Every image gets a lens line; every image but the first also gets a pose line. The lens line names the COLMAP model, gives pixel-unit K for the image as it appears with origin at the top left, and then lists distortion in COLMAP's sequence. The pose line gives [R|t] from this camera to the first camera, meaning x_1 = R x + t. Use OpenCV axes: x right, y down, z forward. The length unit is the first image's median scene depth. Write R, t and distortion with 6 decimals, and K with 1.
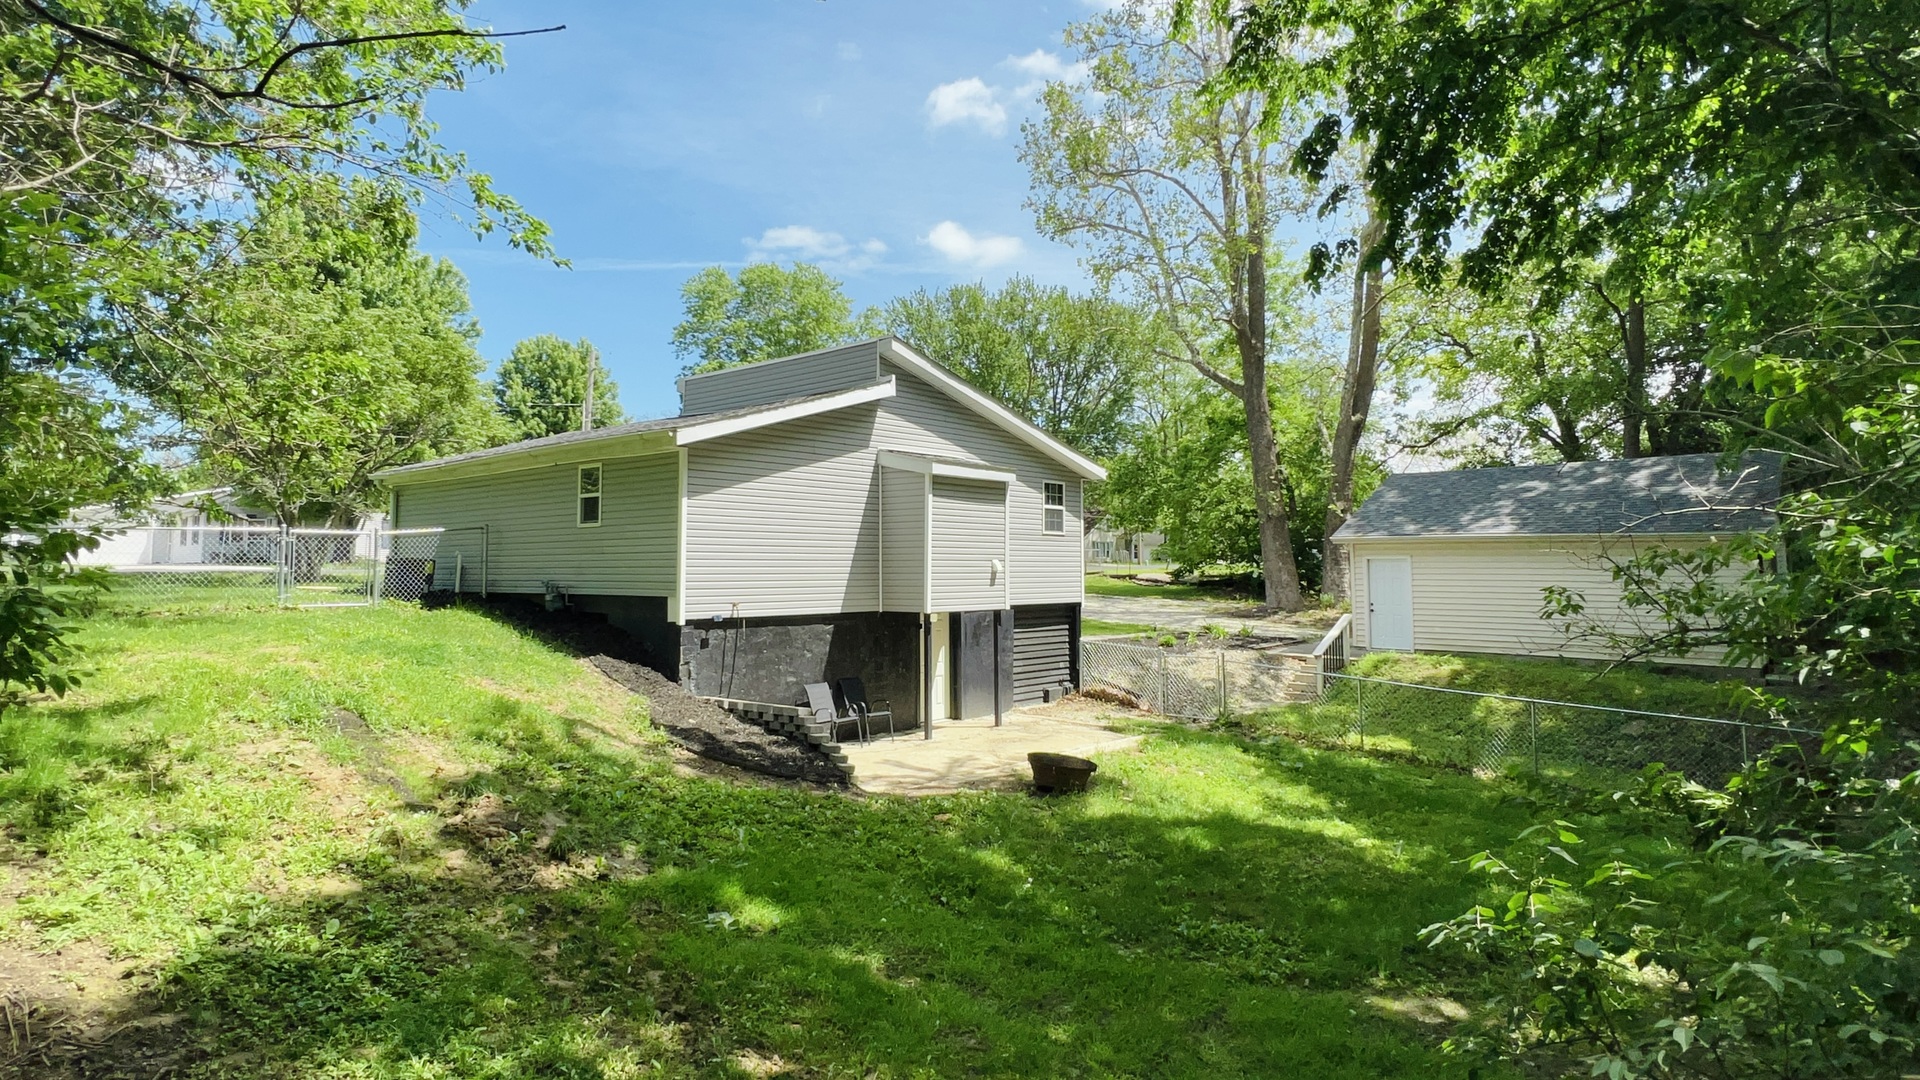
lens RADIAL K [[1028.2, 0, 956.4], [0, 1028.2, 542.1], [0, 0, 1]] dist [-0.006990, 0.001593]
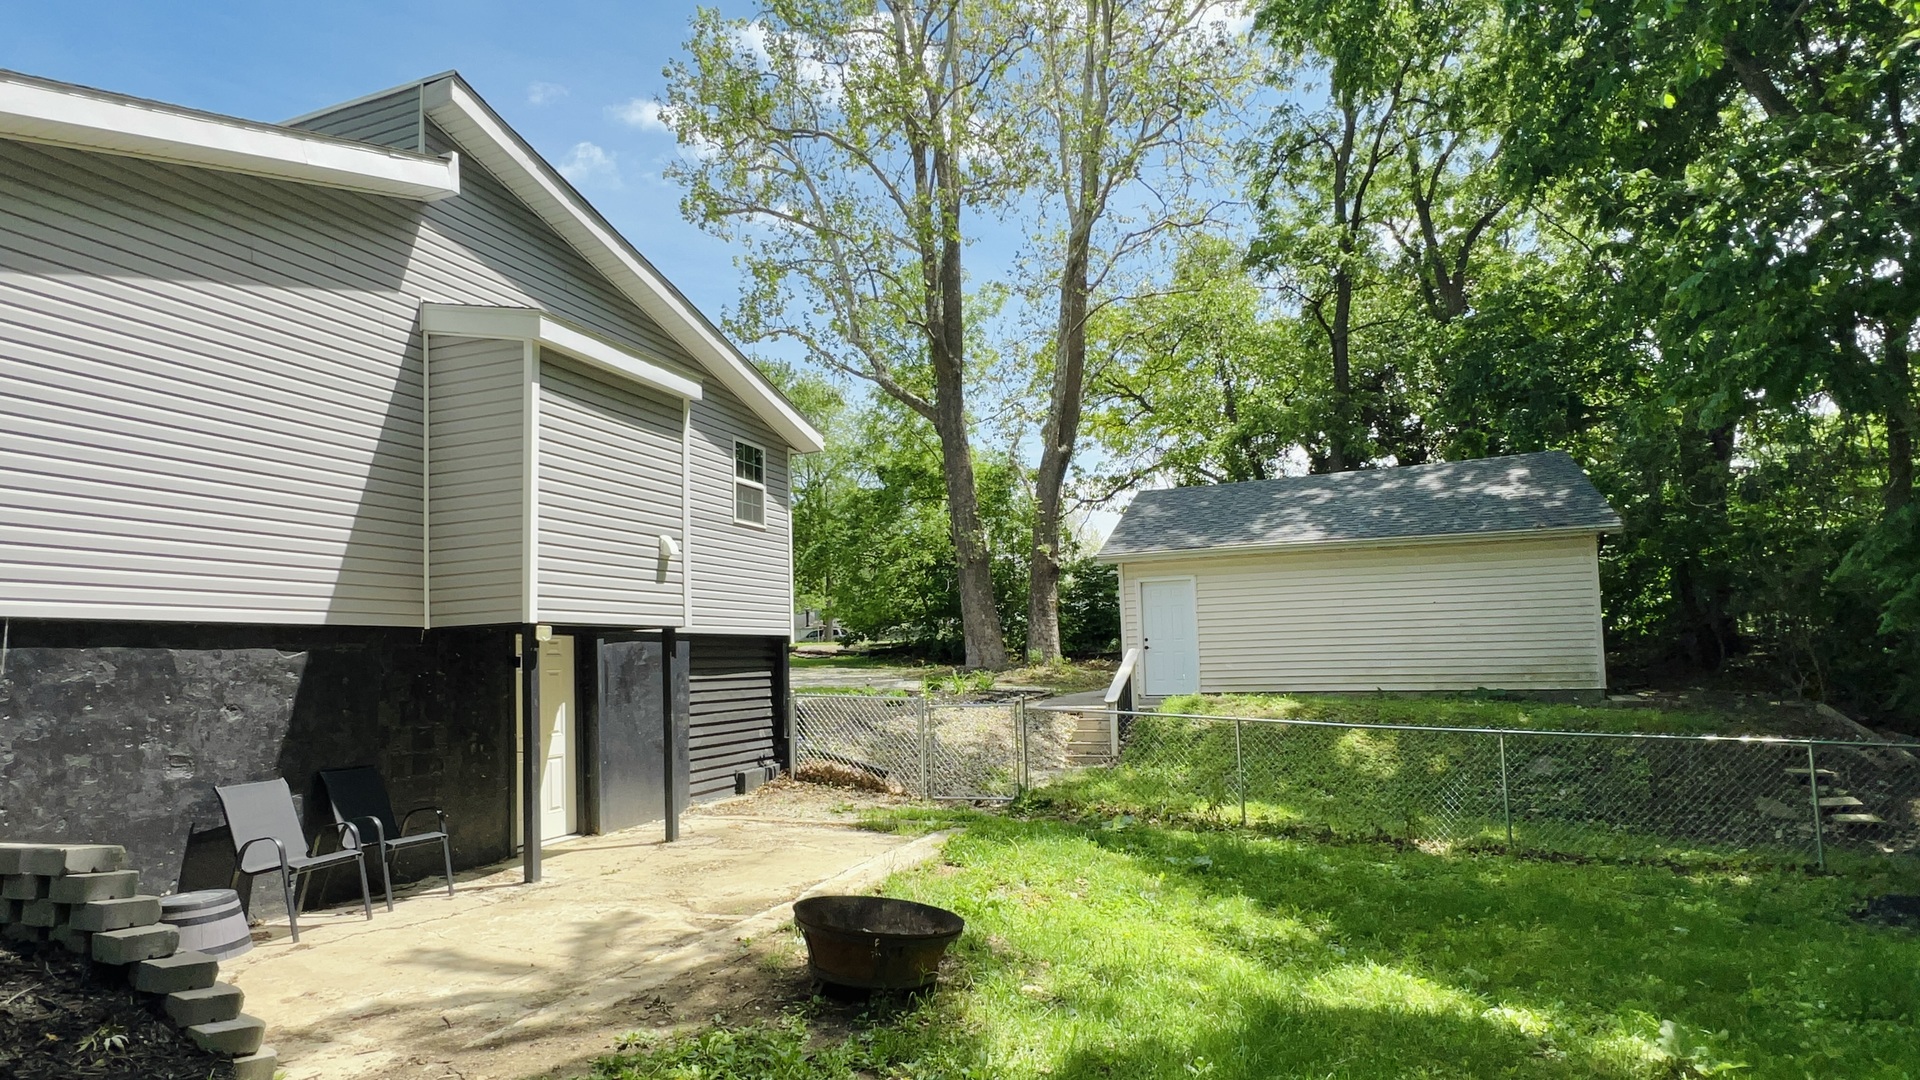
lens RADIAL K [[1028.2, 0, 986.4], [0, 1028.2, 593.7], [0, 0, 1]] dist [-0.006990, 0.001593]
pose [[0.927200, -0.003928, 0.374547, -0.007531], [0.018971, 0.999154, -0.036484, 0.061476], [-0.374087, 0.040934, 0.926490, 0.368651]]
